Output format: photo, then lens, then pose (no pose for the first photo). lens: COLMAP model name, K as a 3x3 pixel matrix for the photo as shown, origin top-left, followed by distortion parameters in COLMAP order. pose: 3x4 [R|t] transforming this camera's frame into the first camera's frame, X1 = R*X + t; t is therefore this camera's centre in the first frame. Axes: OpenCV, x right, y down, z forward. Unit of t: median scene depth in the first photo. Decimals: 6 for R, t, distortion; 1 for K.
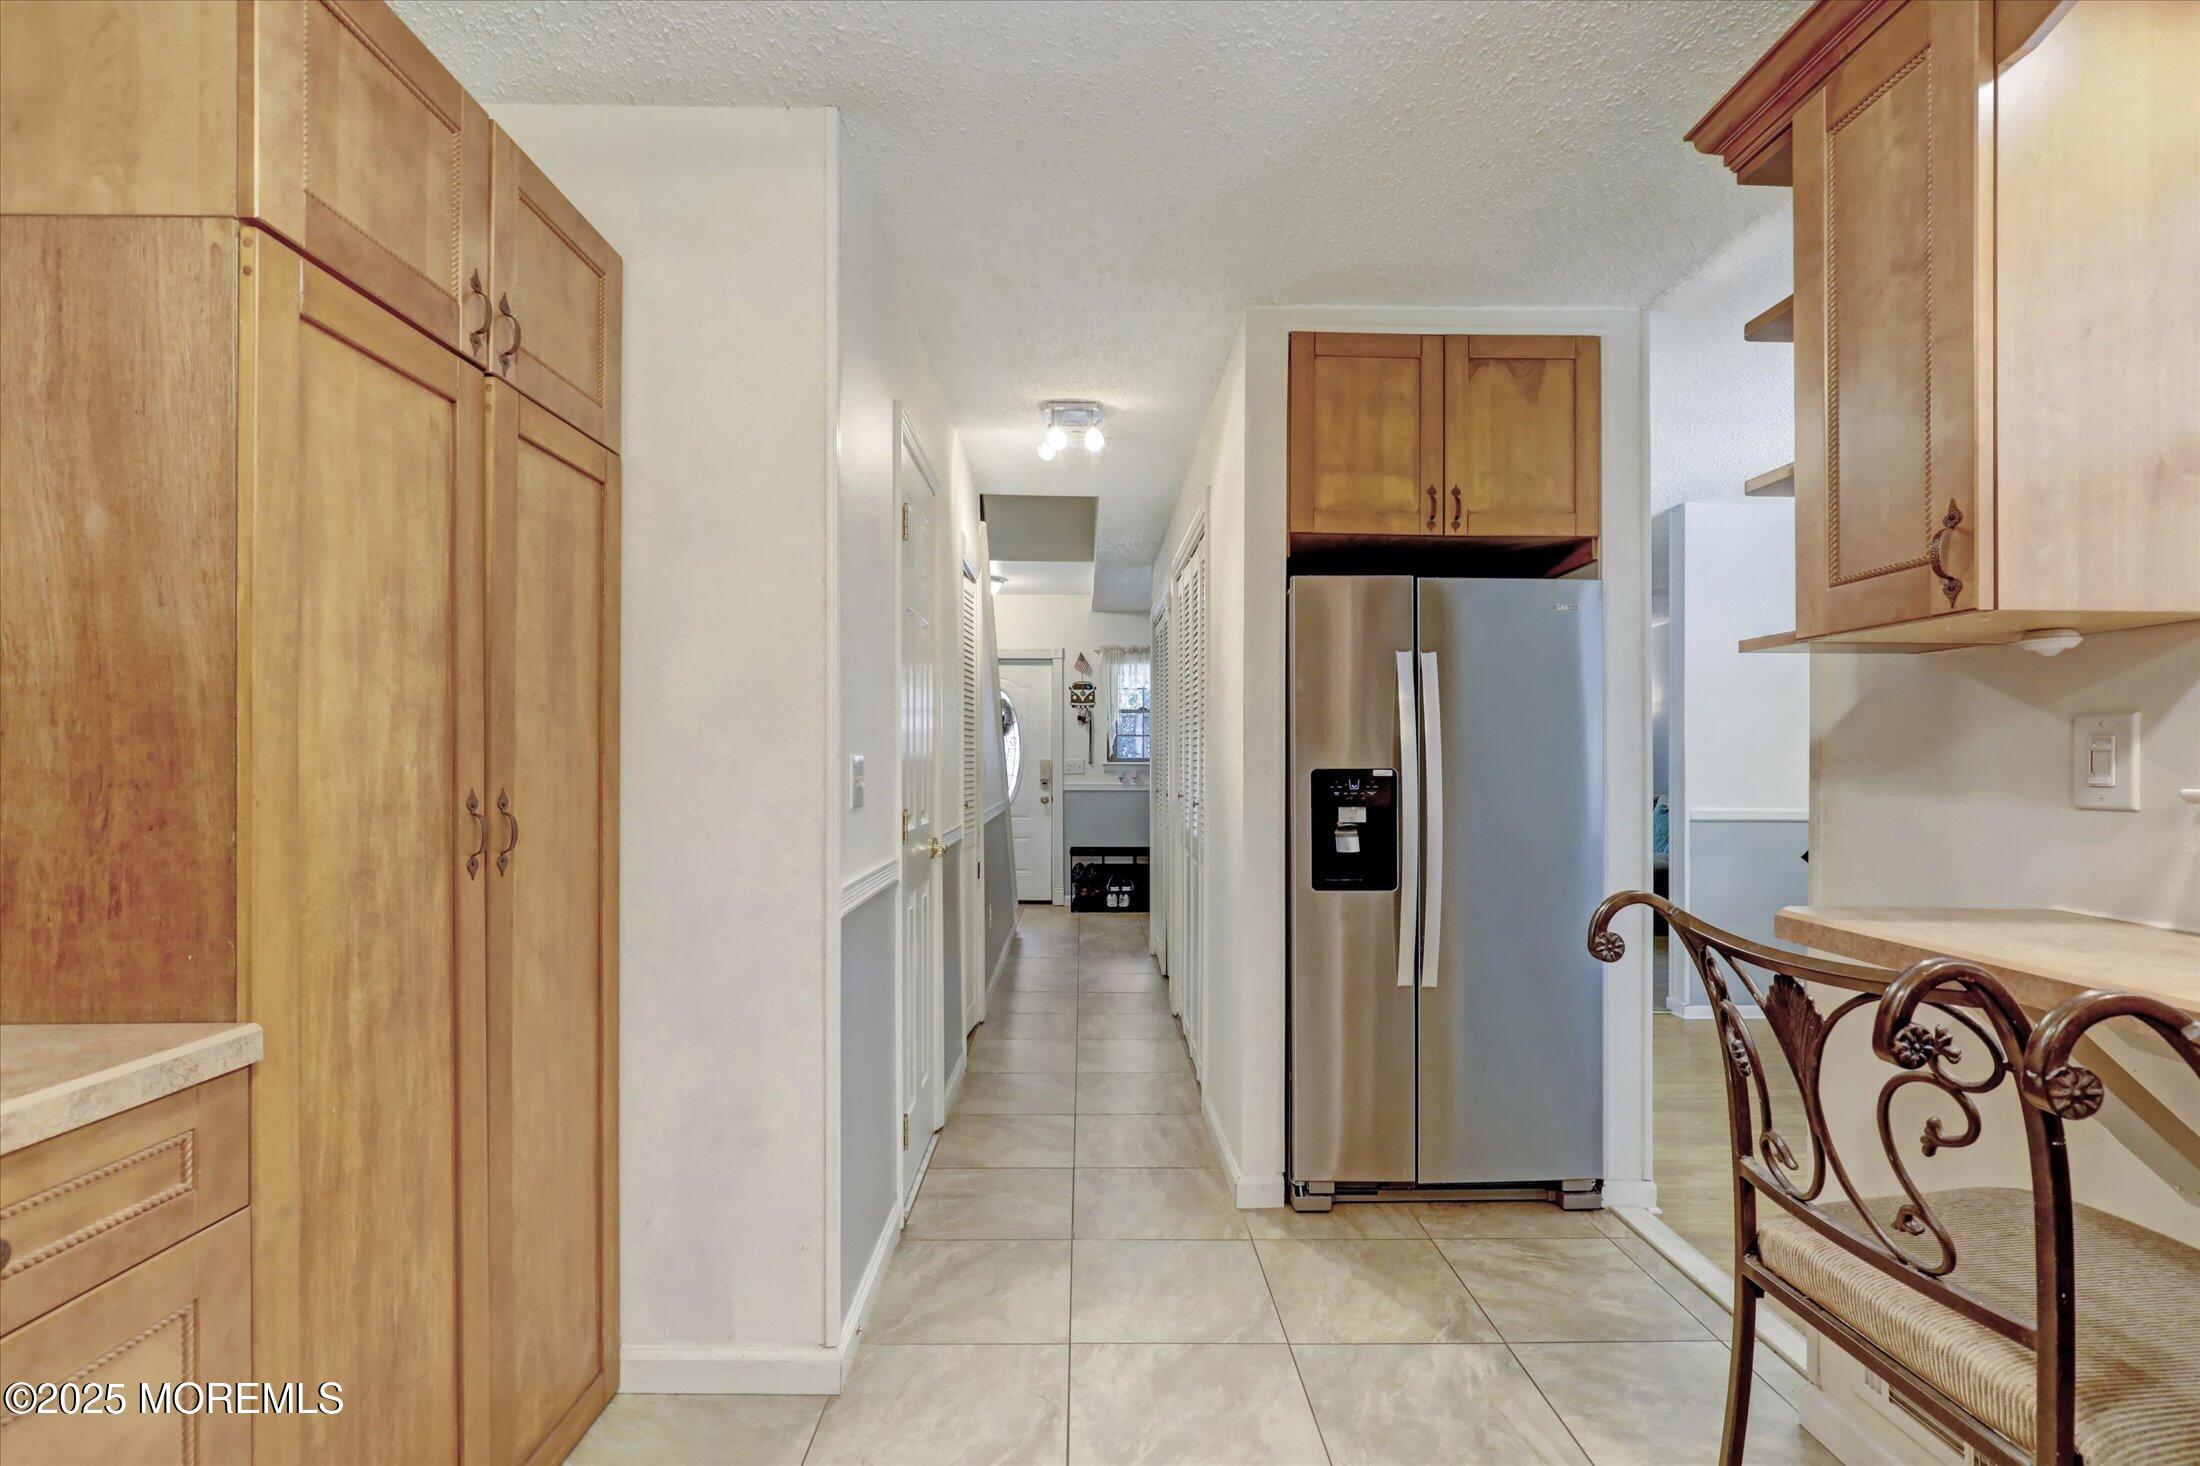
lens RADIAL K [[1001.1, 0, 1136.3], [0, 1001.1, 750.0], [0, 0, 1]] dist [-0.015585, 0.001643]
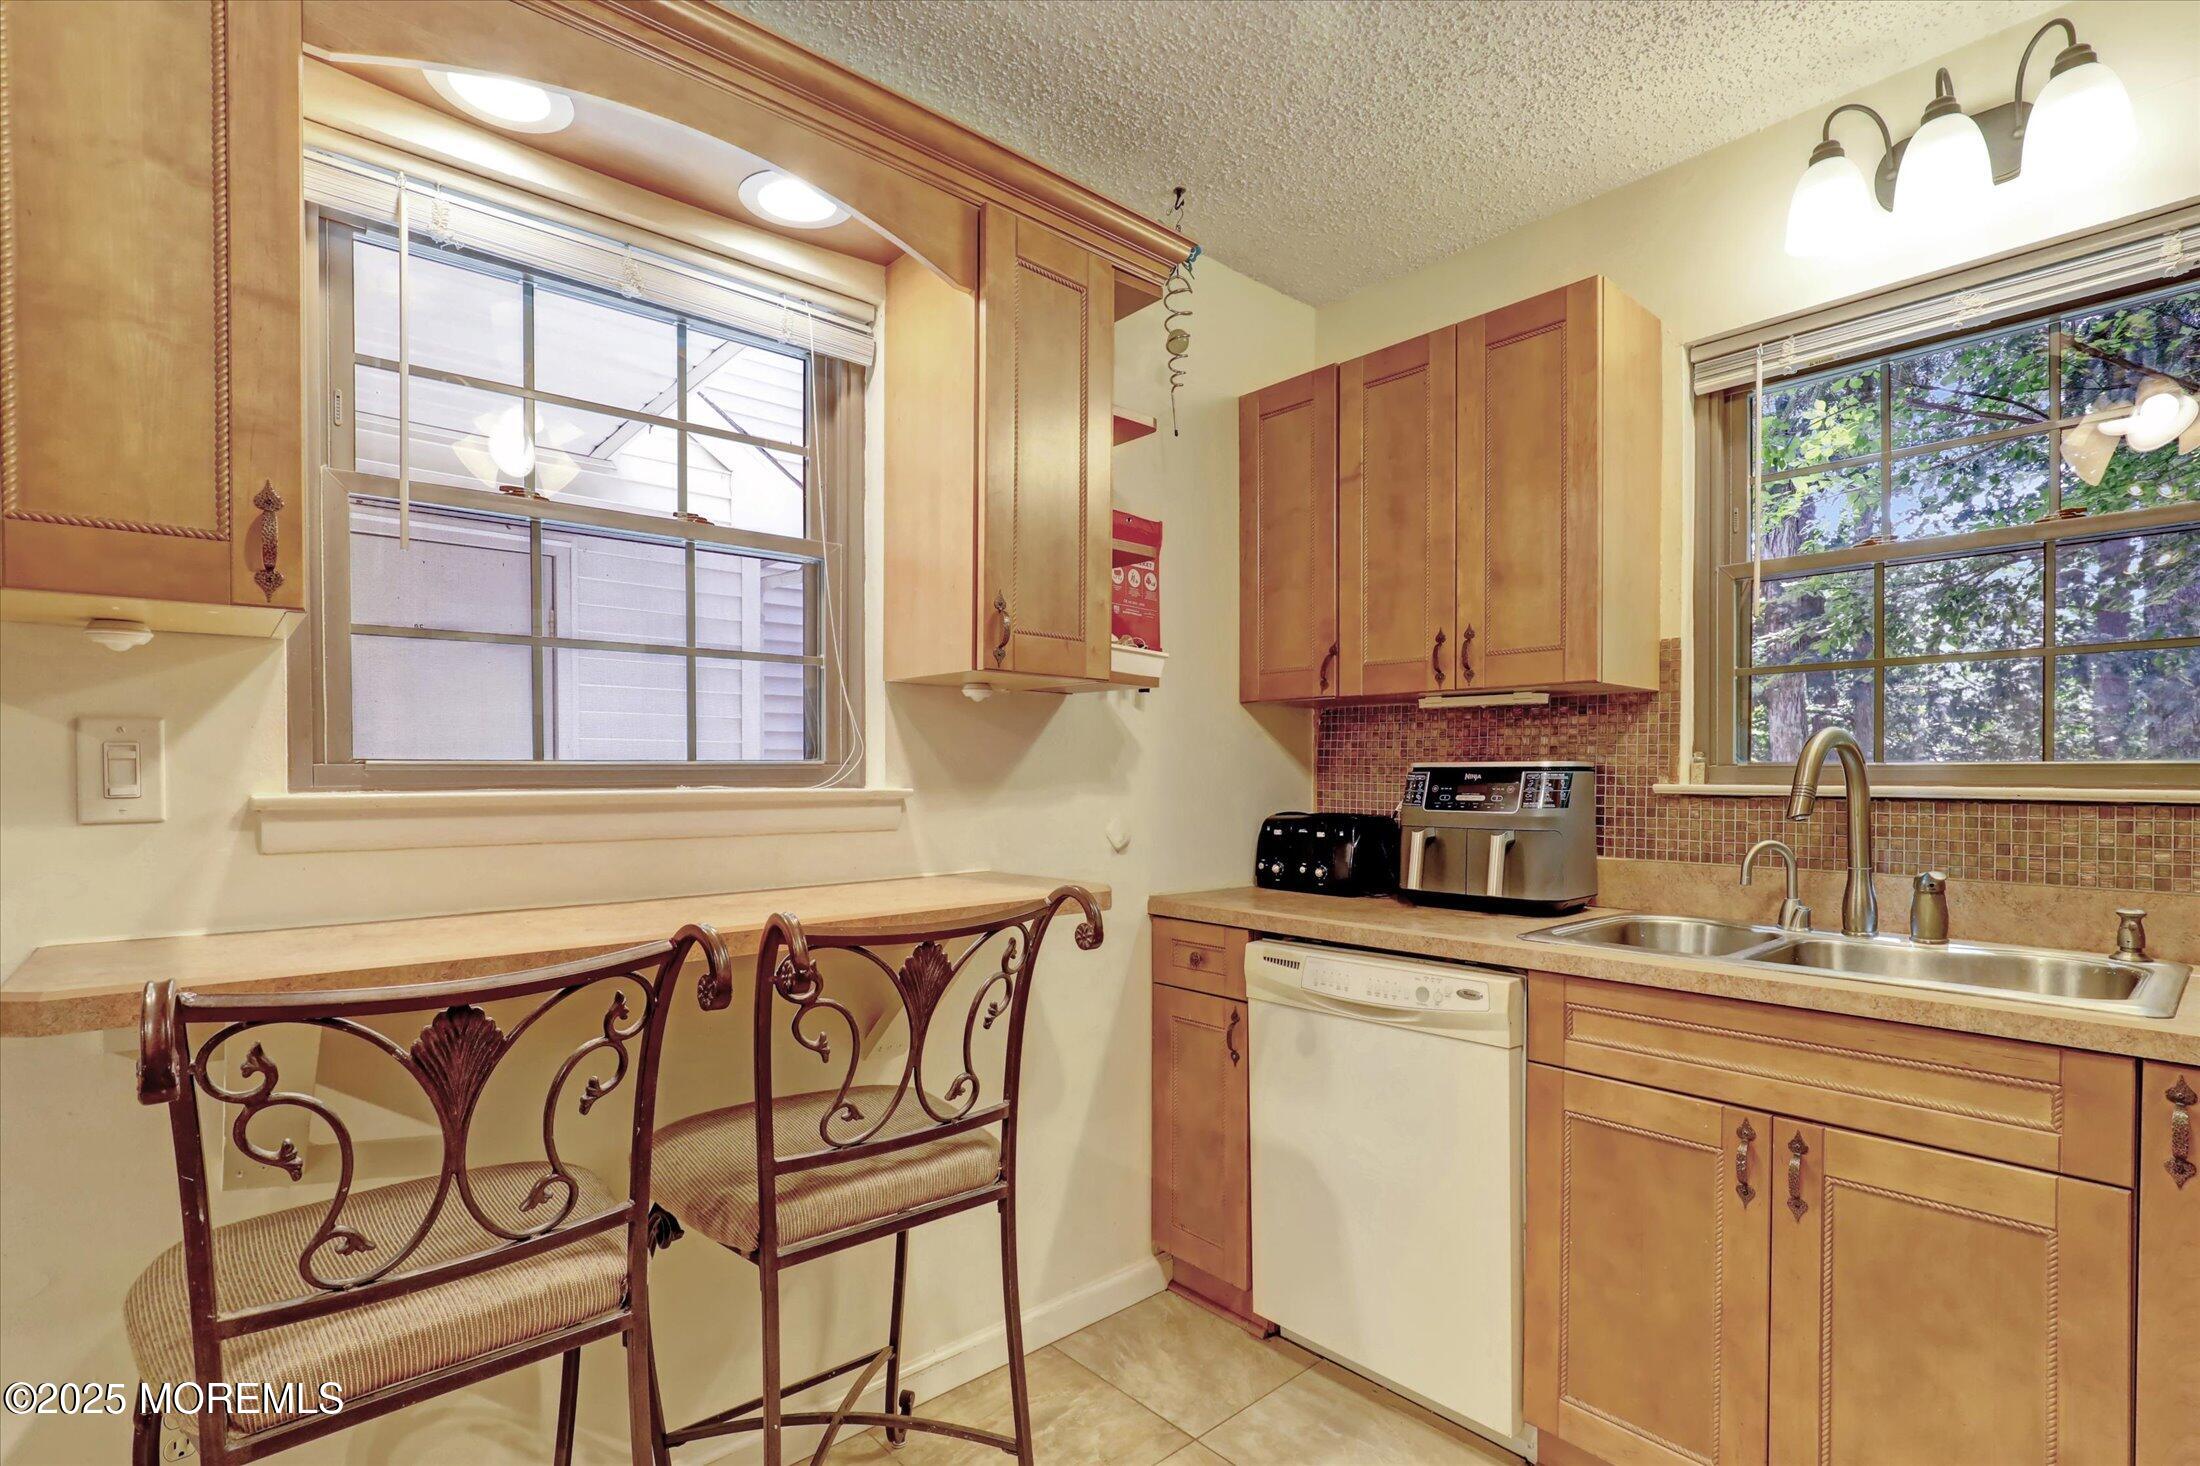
lens RADIAL K [[1086.4, 0, 1132.9], [0, 1086.4, 769.1], [0, 0, 1]] dist [-0.010011, 0.000918]
pose [[-0.639417, -0.002977, 0.768855, -0.433134], [-0.007850, 0.999966, -0.002657, 0.003842], [-0.768820, -0.007734, -0.639418, 0.986753]]
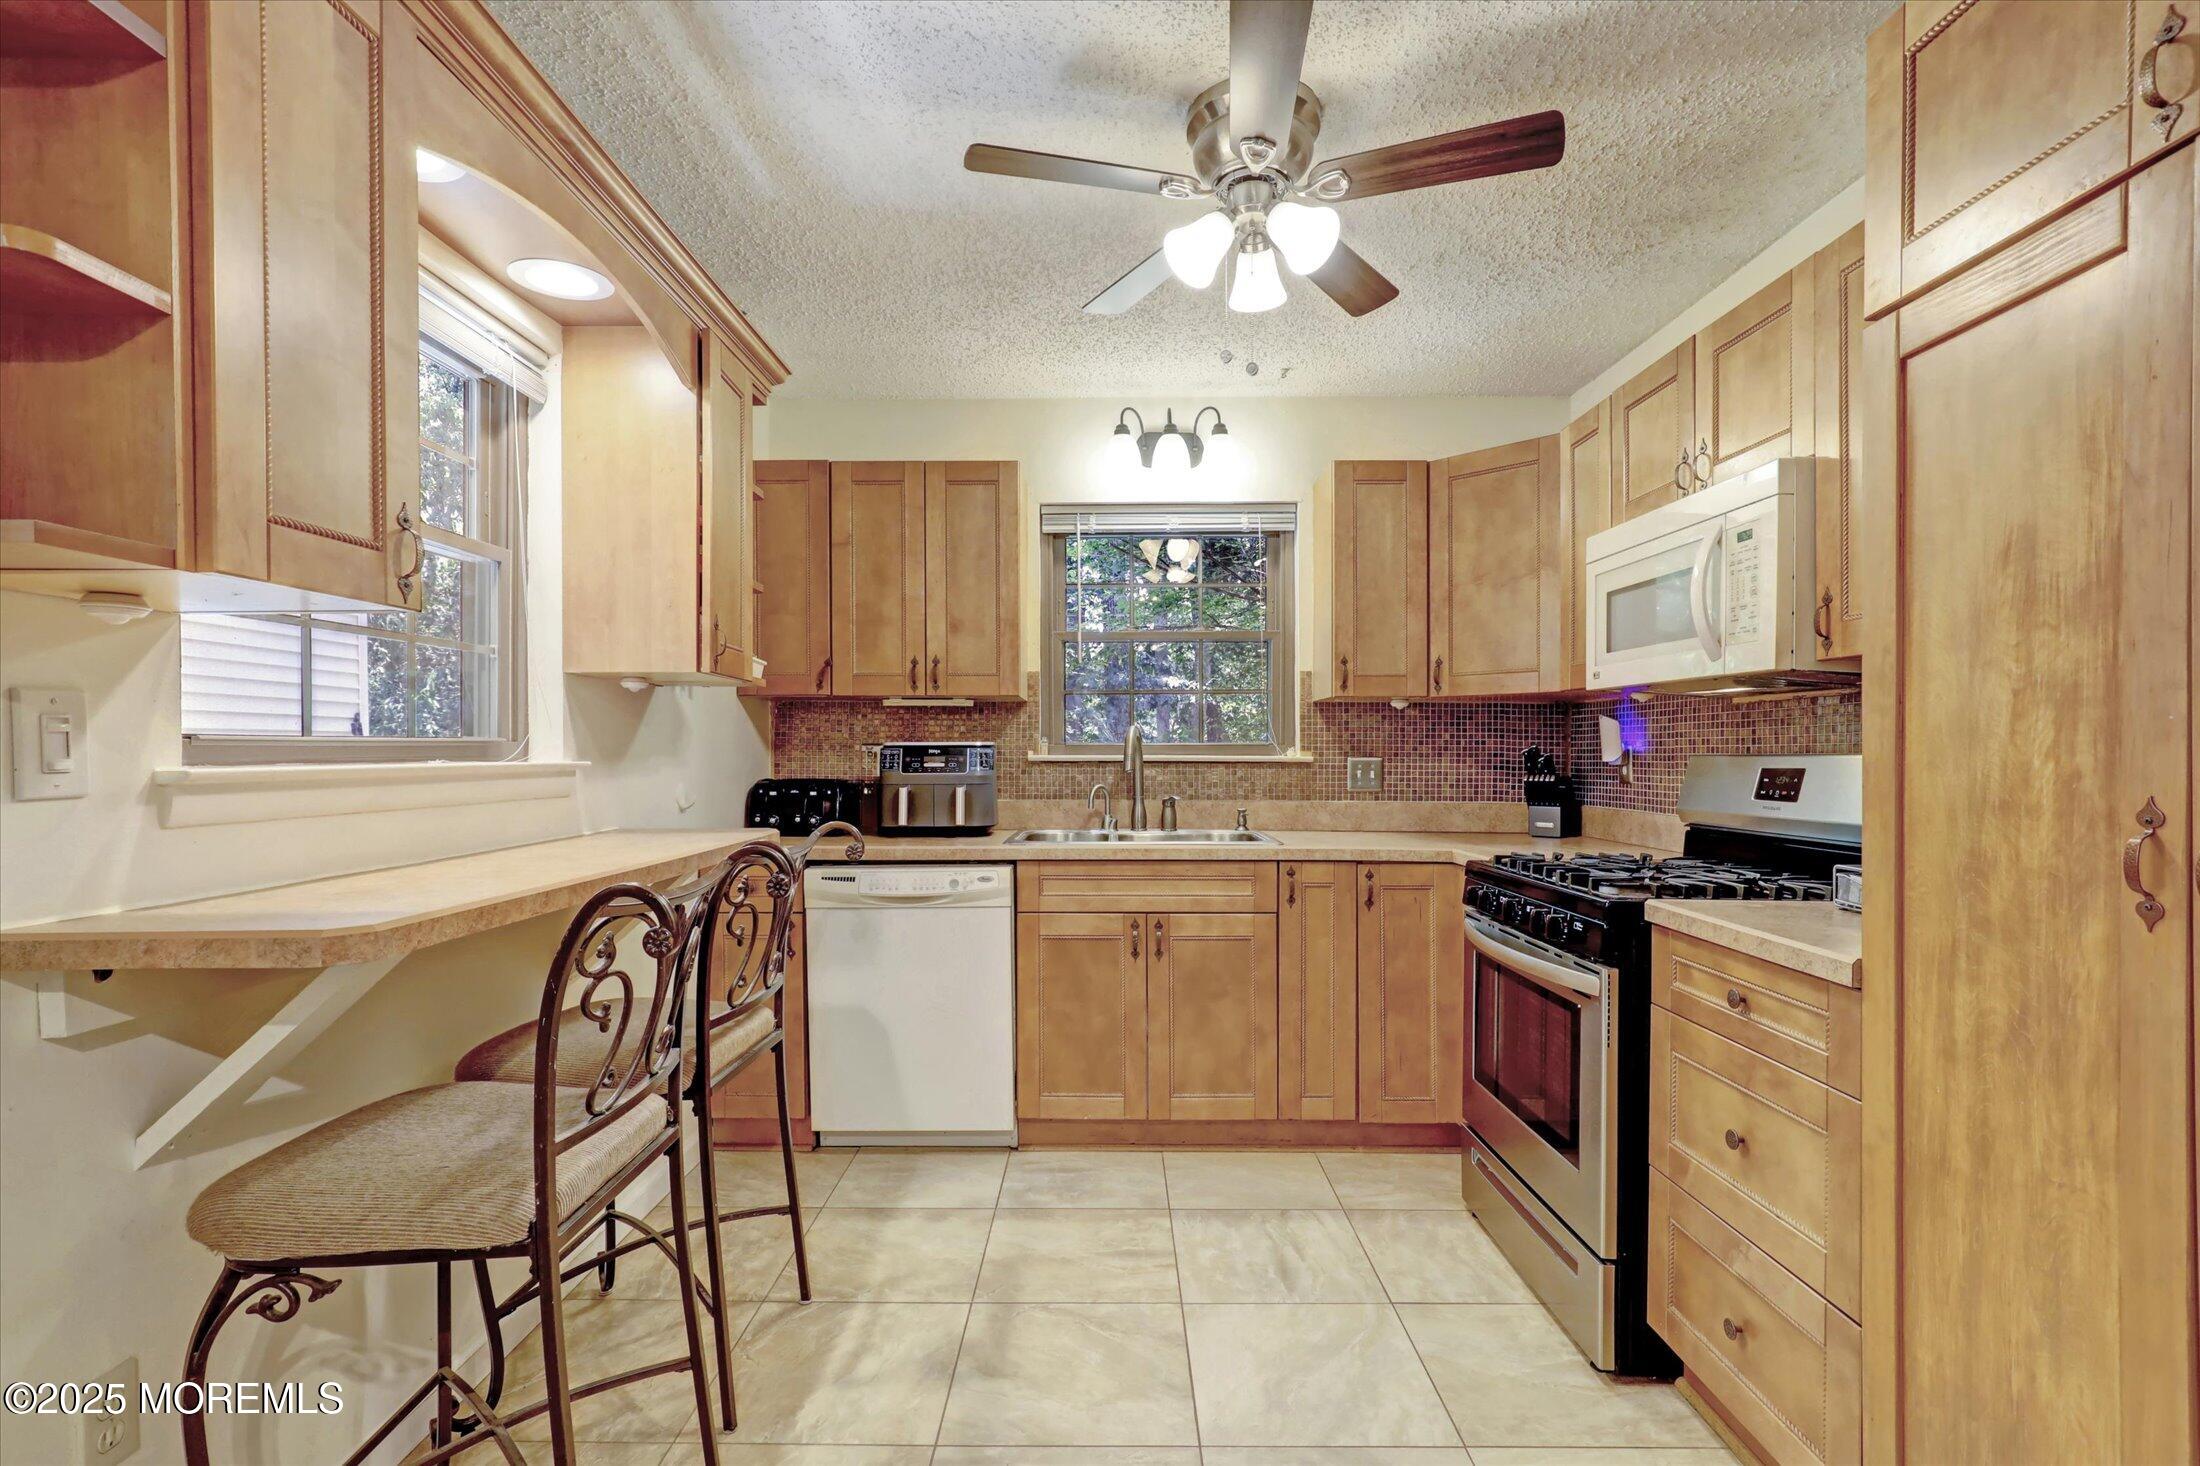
lens RADIAL K [[1001.1, 0, 1105.1], [0, 1001.1, 727.3], [0, 0, 1]] dist [-0.015585, 0.001643]
pose [[-0.998155, -0.002553, 0.060664, -0.001995], [-0.004270, 0.999594, -0.028185, 0.016575], [-0.060568, -0.028392, -0.997760, 1.998859]]
